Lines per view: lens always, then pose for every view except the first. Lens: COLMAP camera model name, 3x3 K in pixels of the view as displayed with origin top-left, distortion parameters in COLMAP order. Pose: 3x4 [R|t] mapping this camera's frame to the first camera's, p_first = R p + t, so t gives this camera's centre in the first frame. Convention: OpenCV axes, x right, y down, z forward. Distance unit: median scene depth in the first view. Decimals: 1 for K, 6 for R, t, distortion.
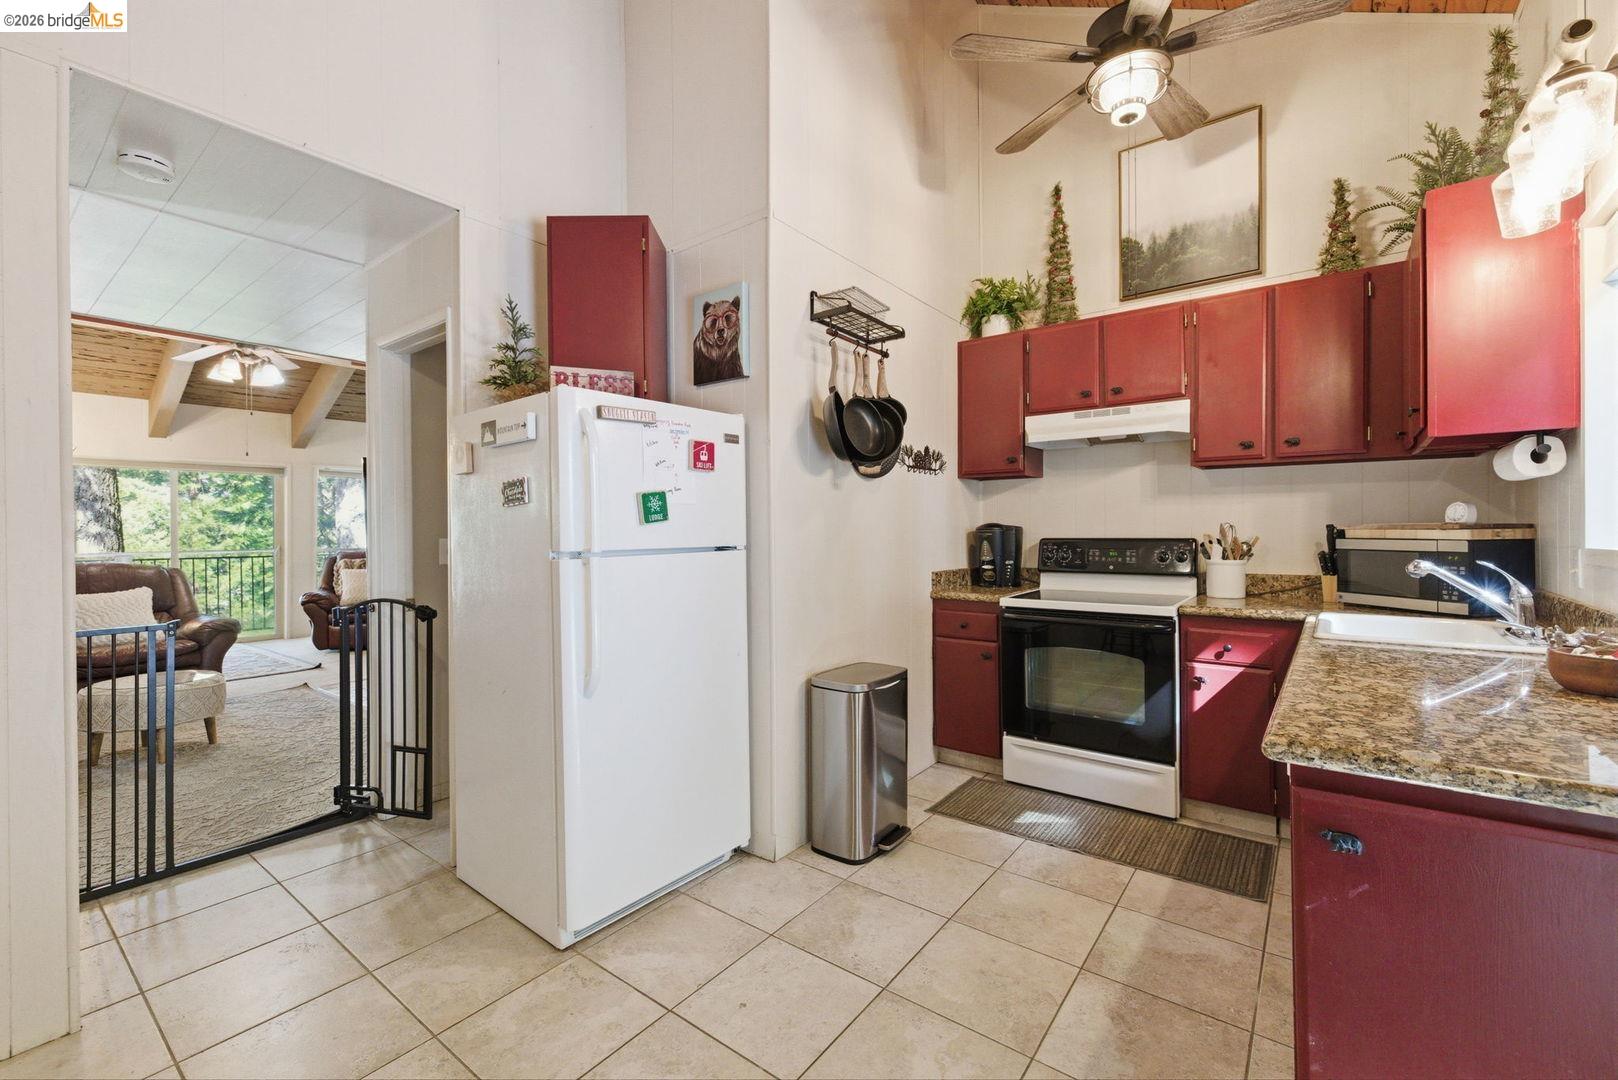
lens RADIAL K [[668.9, 0, 812.2], [0, 668.9, 531.9], [0, 0, 1]] dist [0.002832, -0.000521]
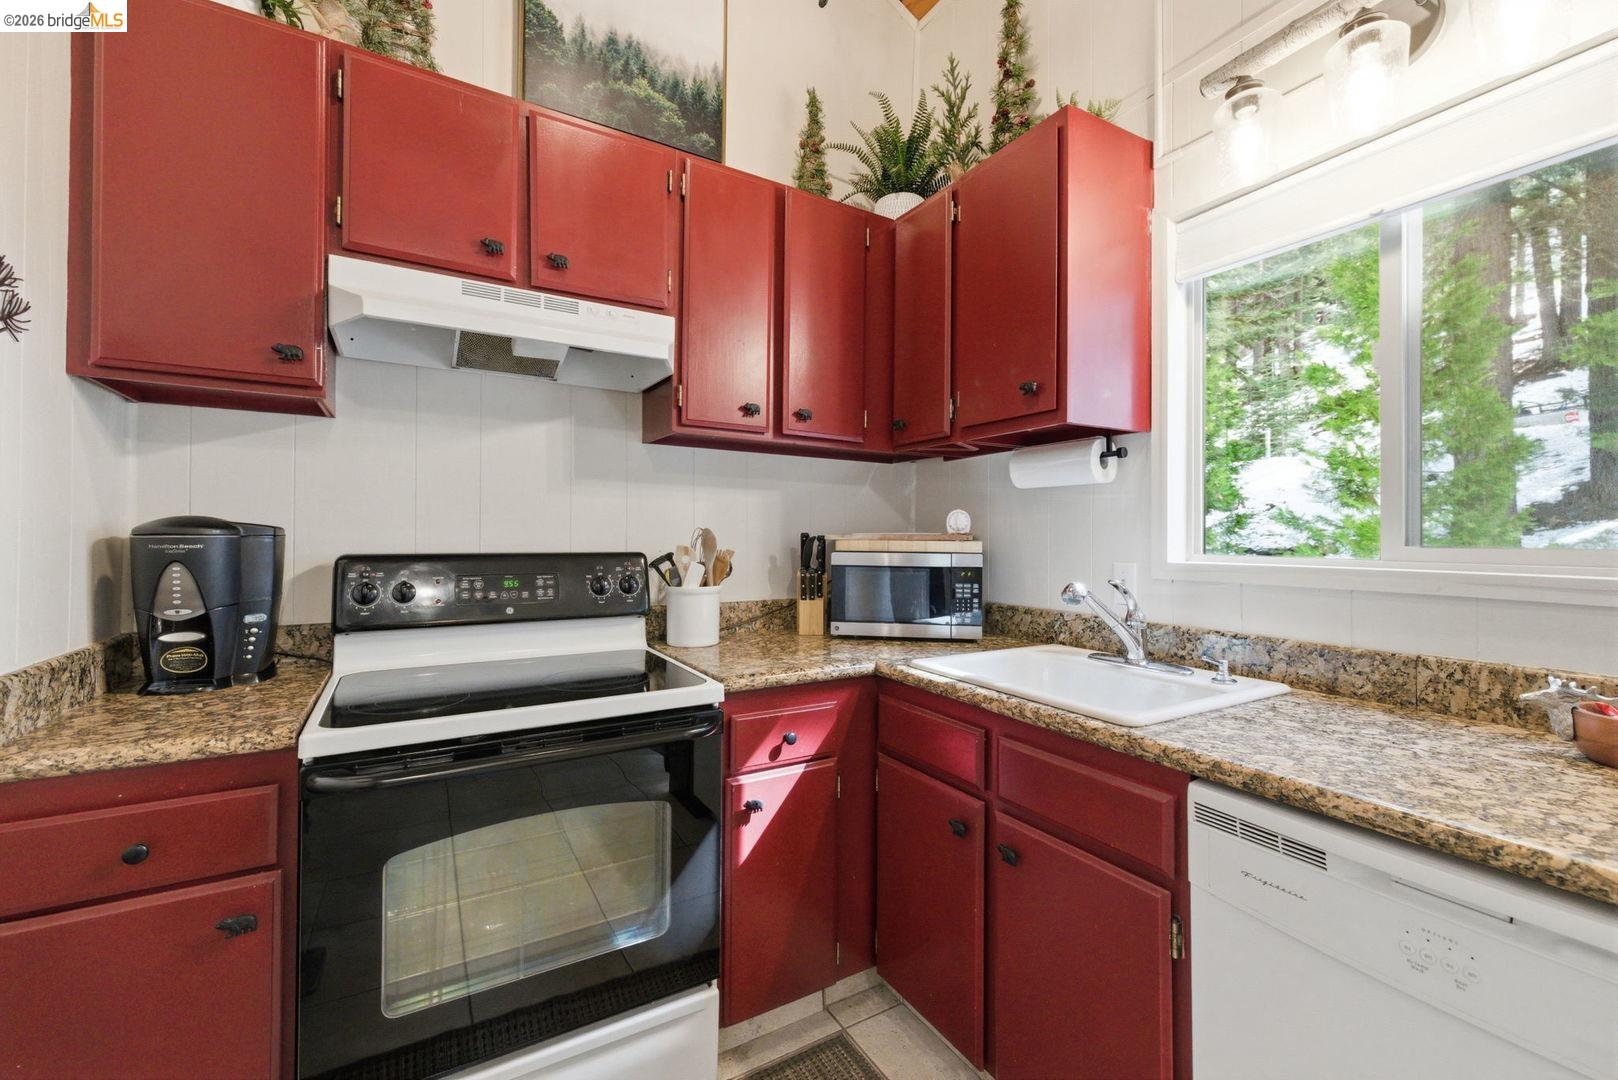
lens RADIAL K [[668.9, 0, 815.5], [0, 668.9, 535.2], [0, 0, 1]] dist [0.002832, -0.000521]
pose [[0.377284, 0.011859, 0.926022, 0.067519], [-0.004972, 0.999930, -0.010780, -0.000285], [-0.926084, -0.000537, 0.377316, 0.661296]]
